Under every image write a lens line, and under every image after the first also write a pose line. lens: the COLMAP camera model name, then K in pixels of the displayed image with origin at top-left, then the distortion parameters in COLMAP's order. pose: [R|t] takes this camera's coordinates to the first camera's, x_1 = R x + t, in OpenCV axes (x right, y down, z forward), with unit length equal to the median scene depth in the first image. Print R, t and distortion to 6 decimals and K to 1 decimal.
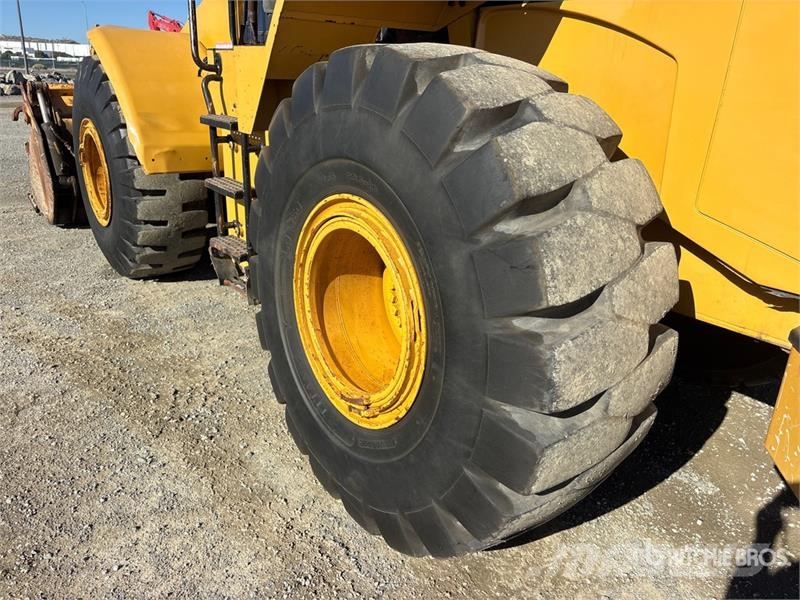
lens RADIAL K [[605.6, 0, 401.3], [0, 605.6, 302.3], [0, 0, 1]] dist [0.011020, 0.006863]
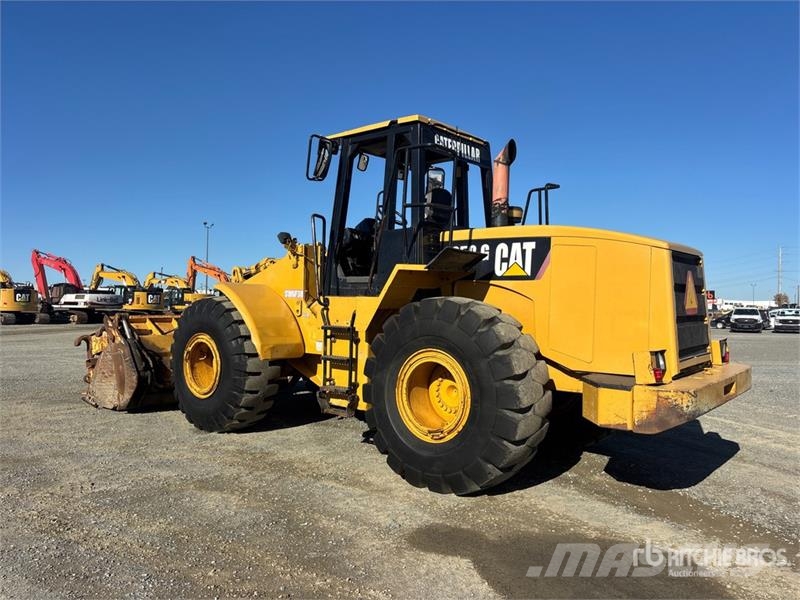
lens RADIAL K [[605.6, 0, 401.3], [0, 605.6, 302.3], [0, 0, 1]] dist [0.011020, 0.006863]
pose [[0.968274, 0.005424, 0.249831, -1.038315], [0.083867, 0.934725, -0.345335, 0.636561], [-0.235396, 0.355332, 0.904615, -1.734844]]
